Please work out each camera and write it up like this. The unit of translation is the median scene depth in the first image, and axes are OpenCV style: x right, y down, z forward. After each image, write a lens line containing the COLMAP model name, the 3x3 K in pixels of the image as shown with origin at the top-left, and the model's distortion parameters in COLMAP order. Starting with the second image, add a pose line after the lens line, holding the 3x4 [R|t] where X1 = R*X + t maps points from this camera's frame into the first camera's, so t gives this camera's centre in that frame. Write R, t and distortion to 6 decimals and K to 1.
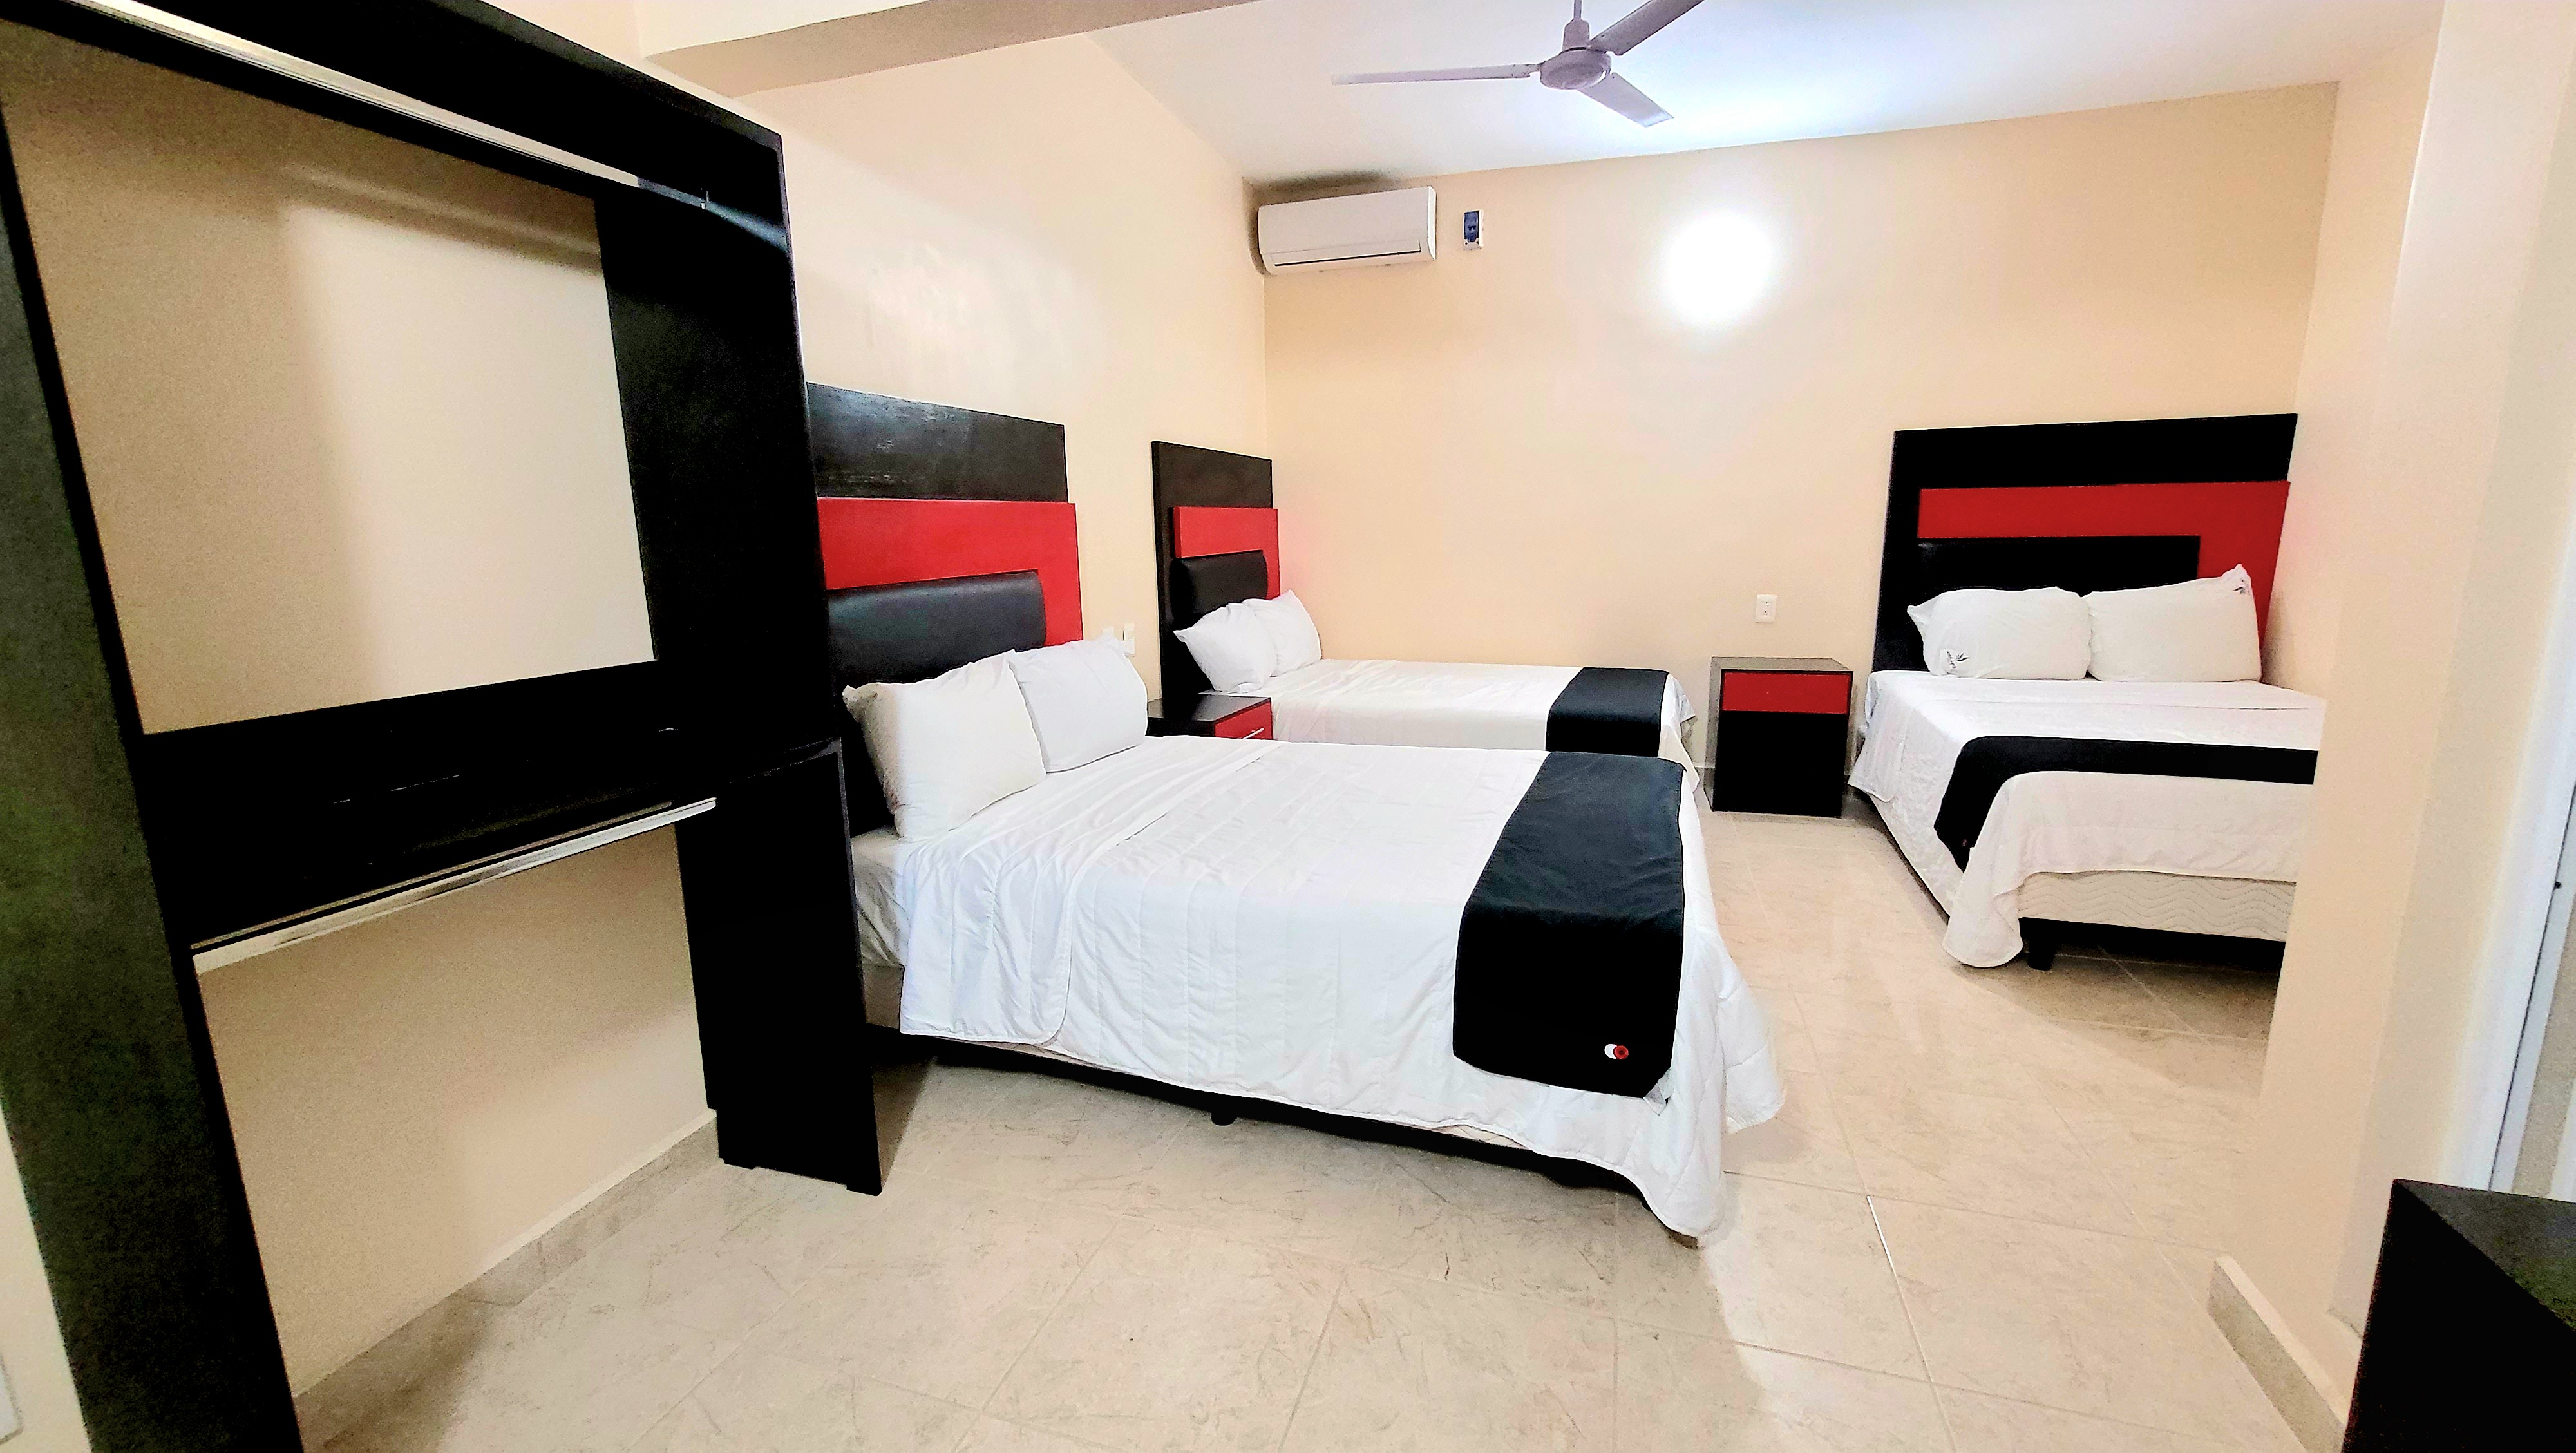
lens RADIAL K [[1027.9, 0, 1288.0], [0, 1027.9, 726.5], [0, 0, 1]] dist [0.000102, -0.000072]
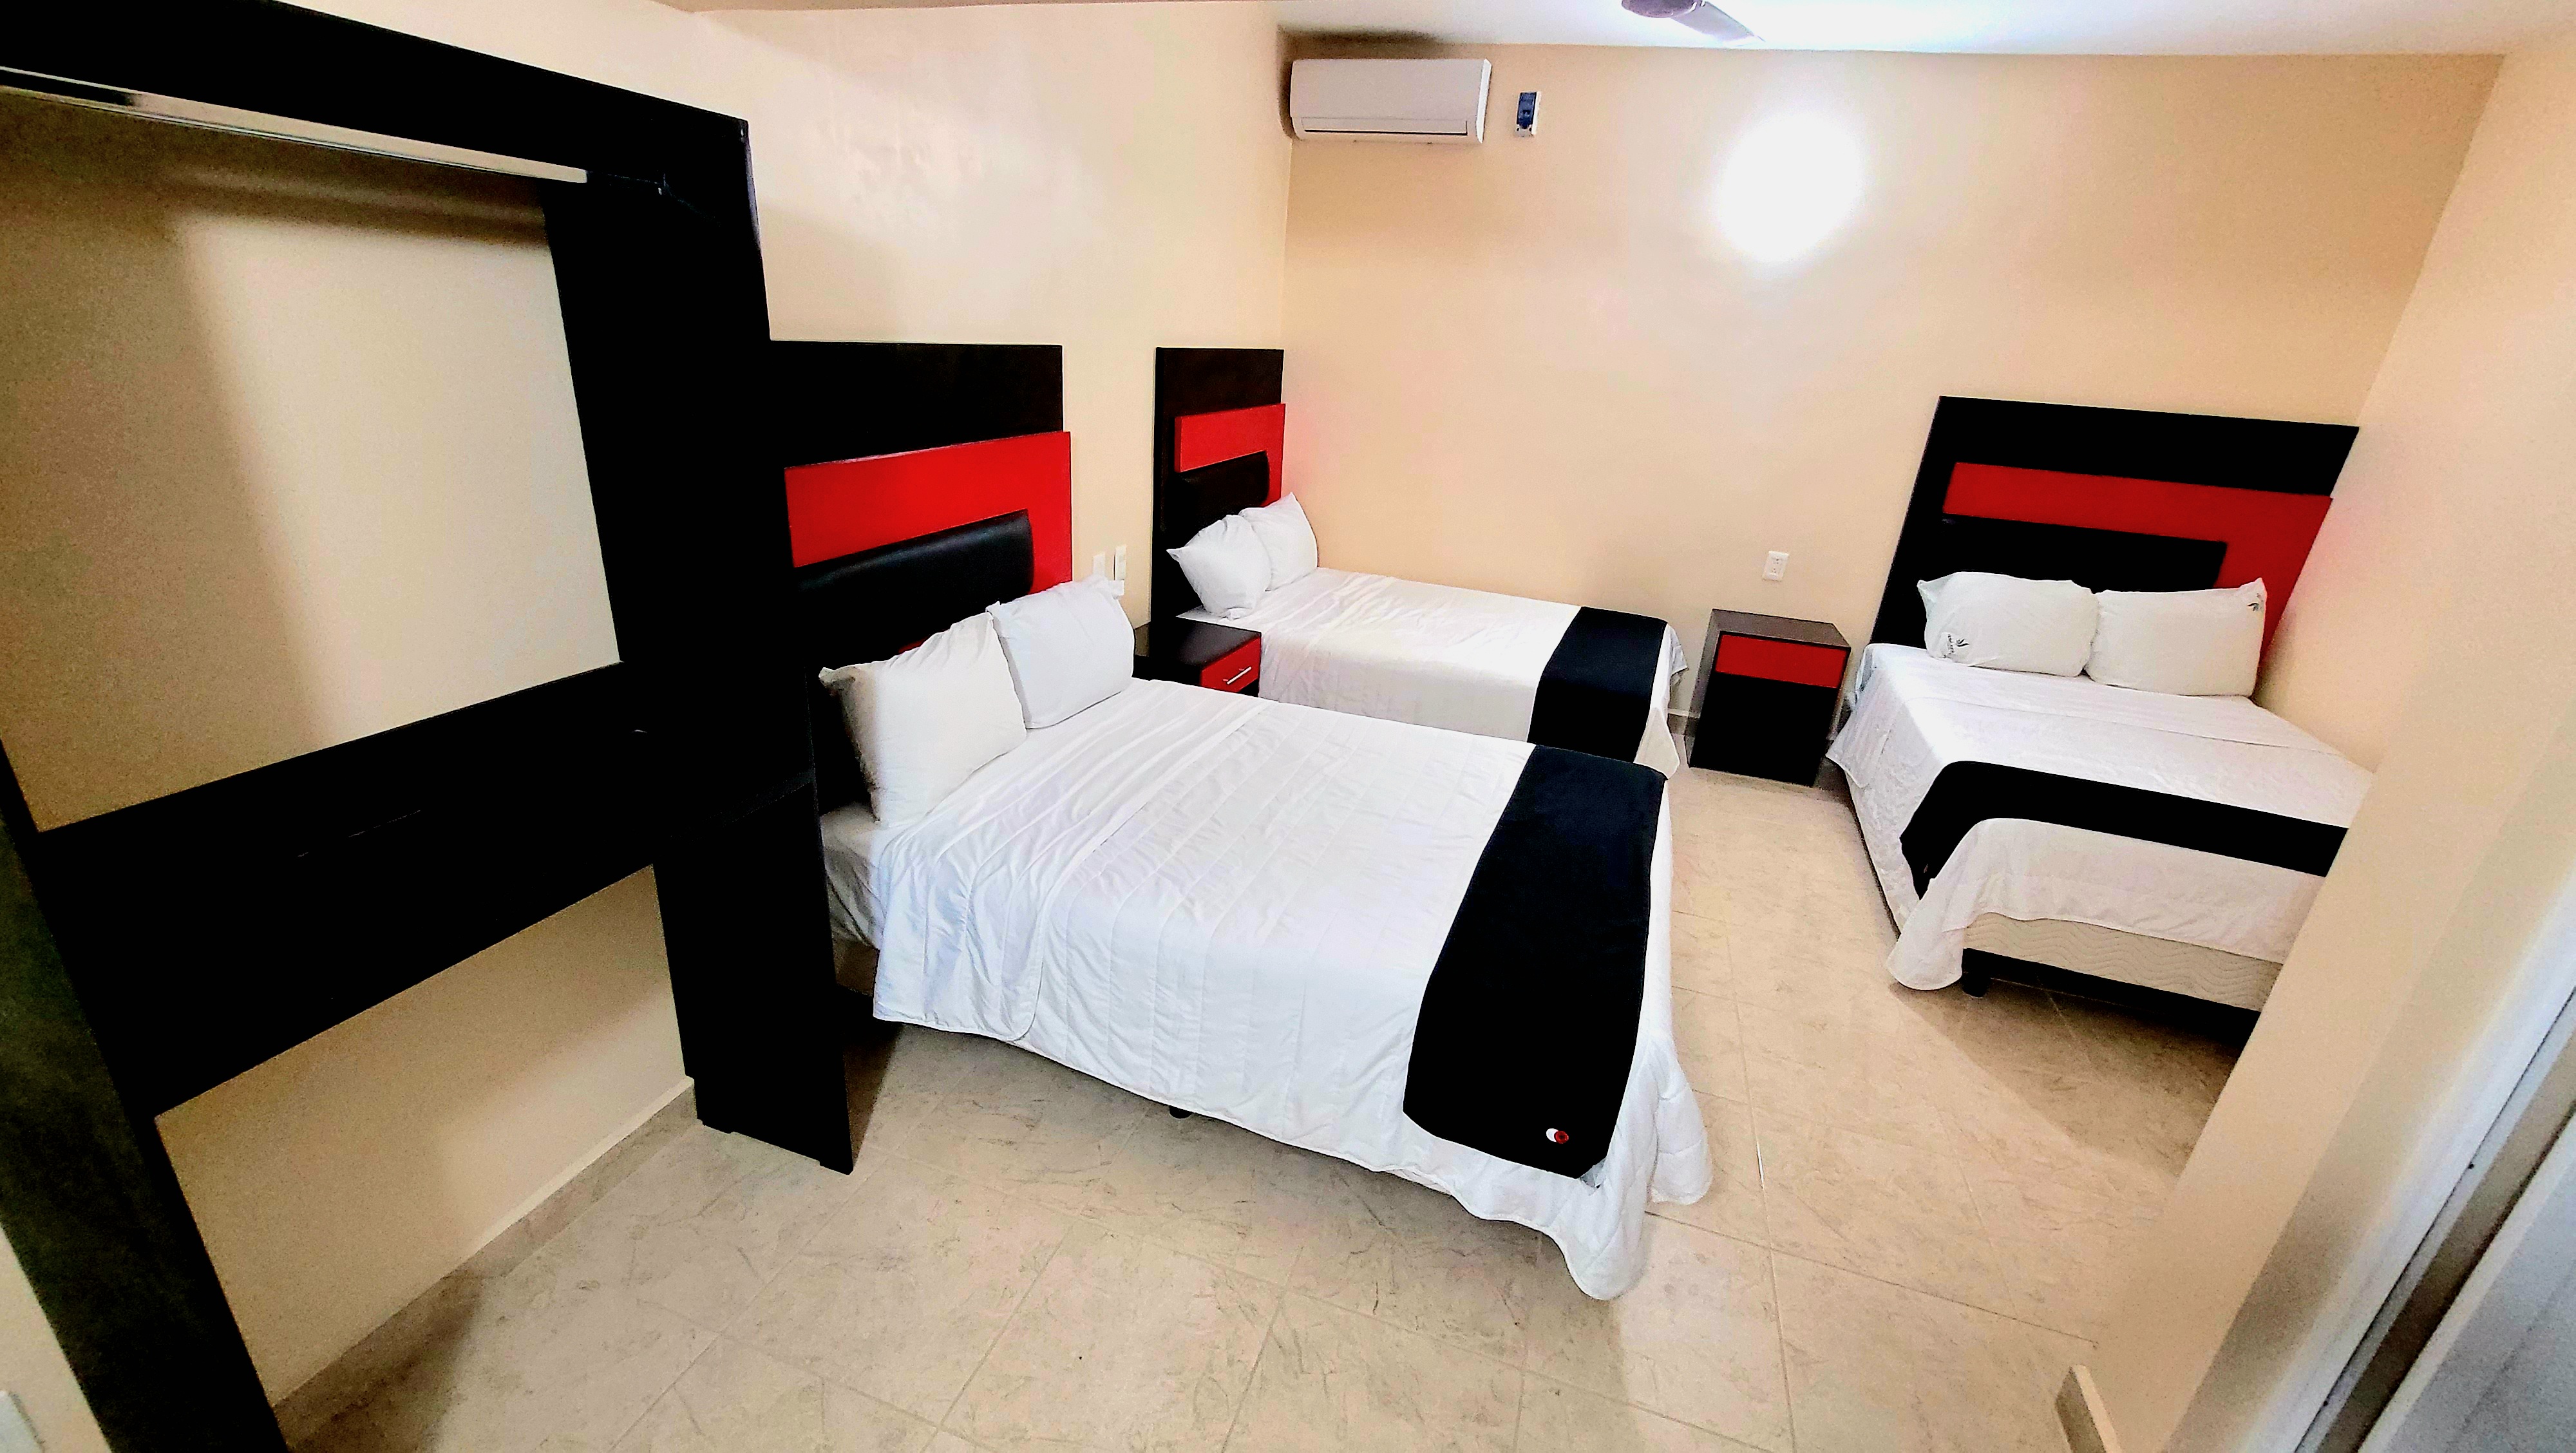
lens RADIAL K [[1027.9, 0, 1288.0], [0, 1027.9, 726.5], [0, 0, 1]] dist [0.000102, -0.000072]
pose [[0.996323, 0.082804, 0.021978, -0.009334], [-0.085388, 0.980643, 0.176207, -0.199140], [-0.006962, -0.177436, 0.984108, 0.033771]]
